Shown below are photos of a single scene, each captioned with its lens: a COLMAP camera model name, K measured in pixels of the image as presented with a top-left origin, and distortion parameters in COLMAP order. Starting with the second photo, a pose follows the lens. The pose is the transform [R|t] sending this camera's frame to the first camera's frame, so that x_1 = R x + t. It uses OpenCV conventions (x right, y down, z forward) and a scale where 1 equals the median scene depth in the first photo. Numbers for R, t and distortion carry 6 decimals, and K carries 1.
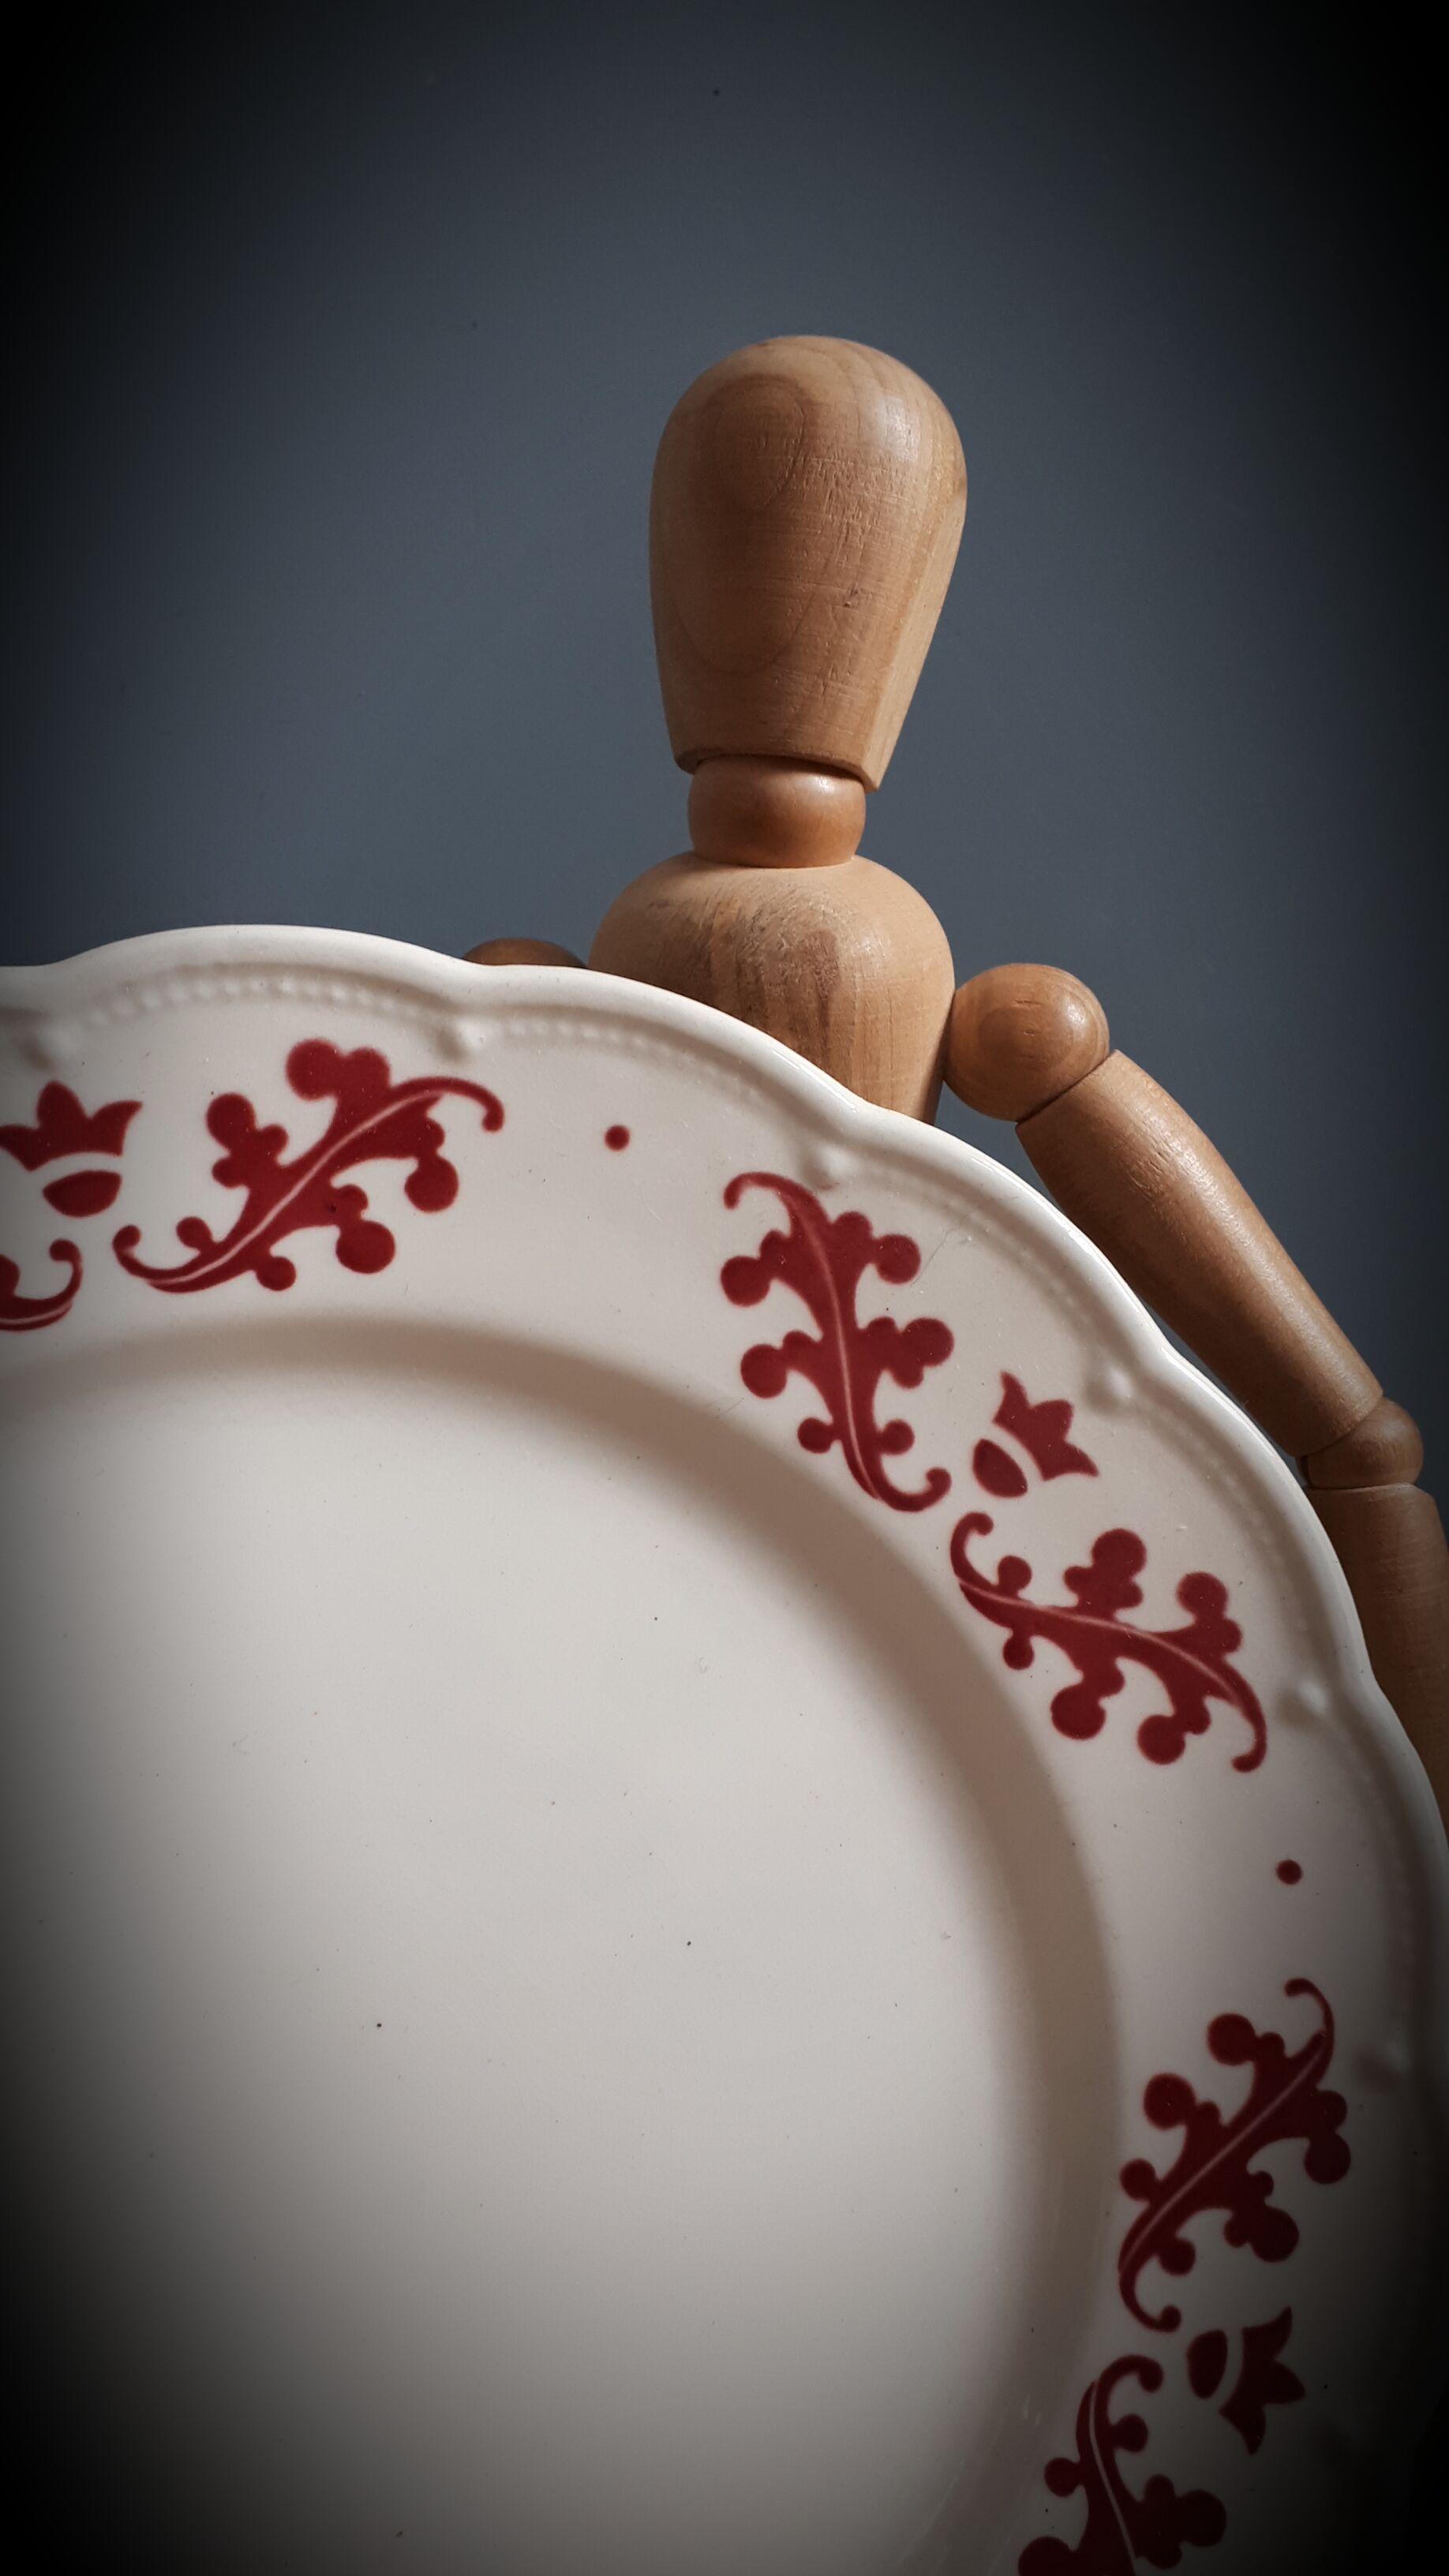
lens RADIAL K [[1875.6, 0, 696.6], [0, 1875.6, 1258.7], [0, 0, 1]] dist [0.174452, -0.359195]
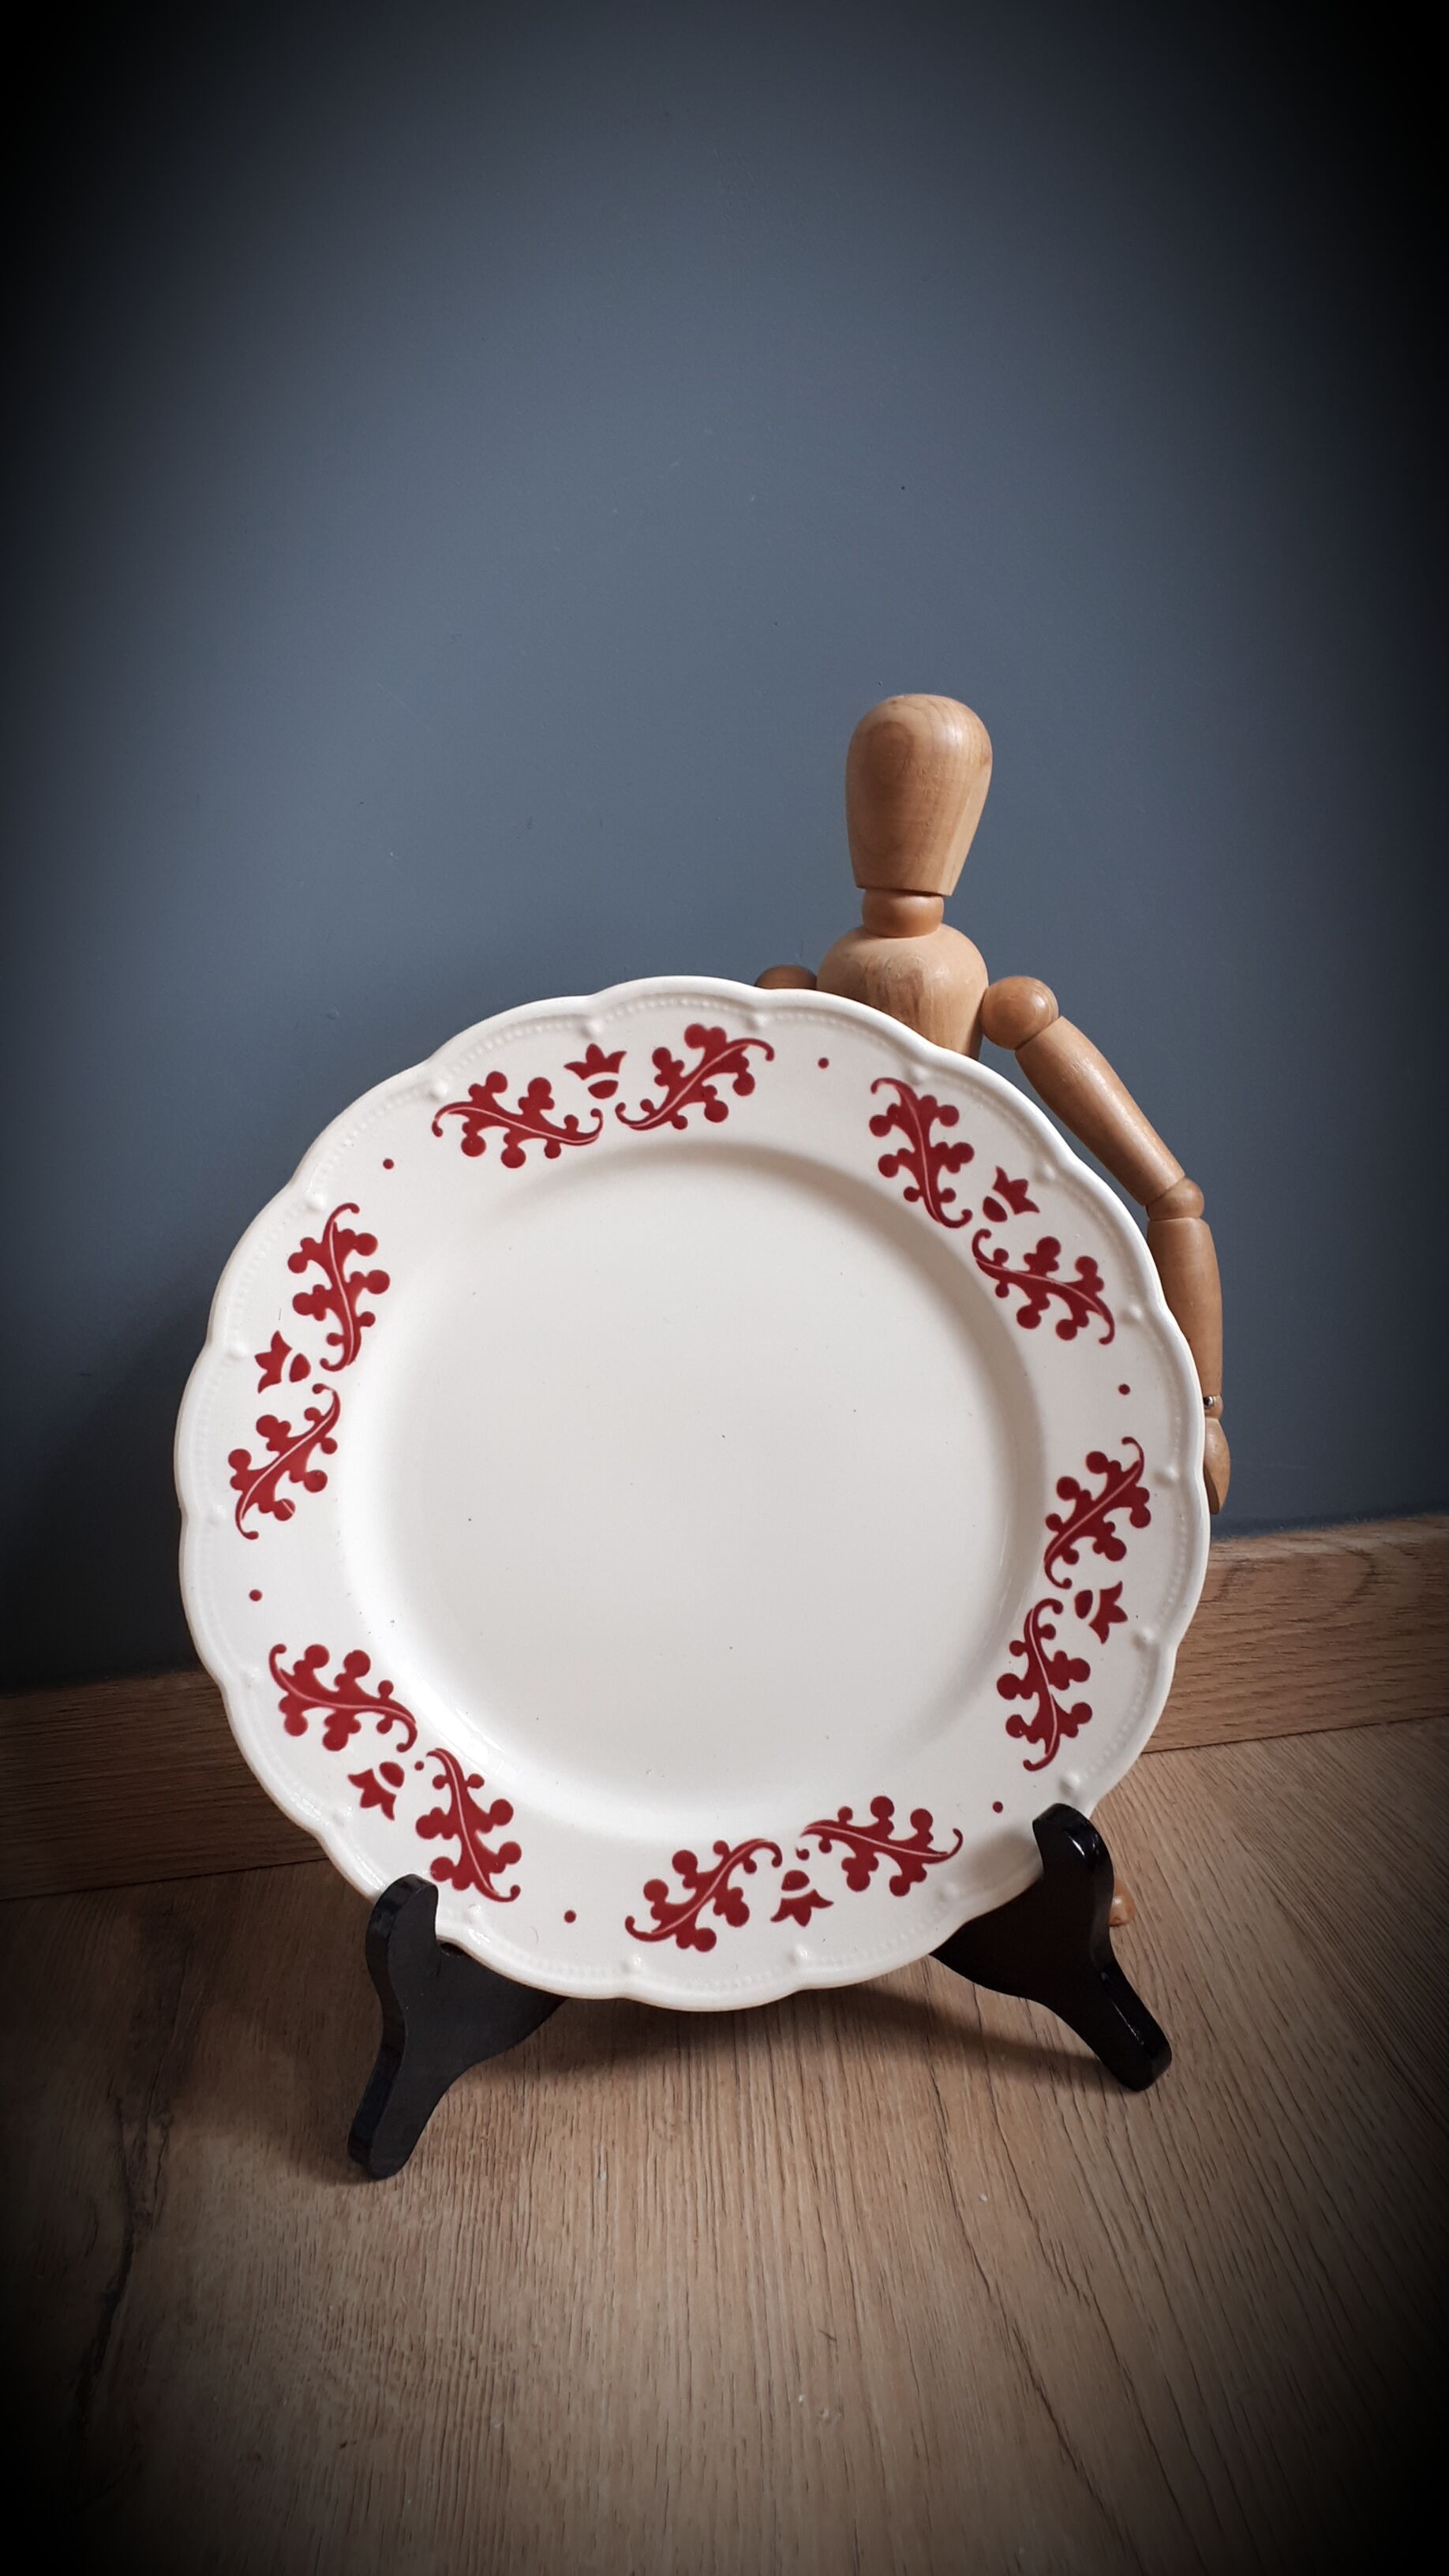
lens RADIAL K [[1940.6, 0, 718.4], [0, 1940.6, 1278.3], [0, 0, 1]] dist [0.187398, -0.411895]
pose [[0.986952, 0.014026, -0.160406, 0.211205], [0.000910, 0.995697, 0.092665, -0.022496], [0.161015, -0.091602, 0.982692, -1.351757]]
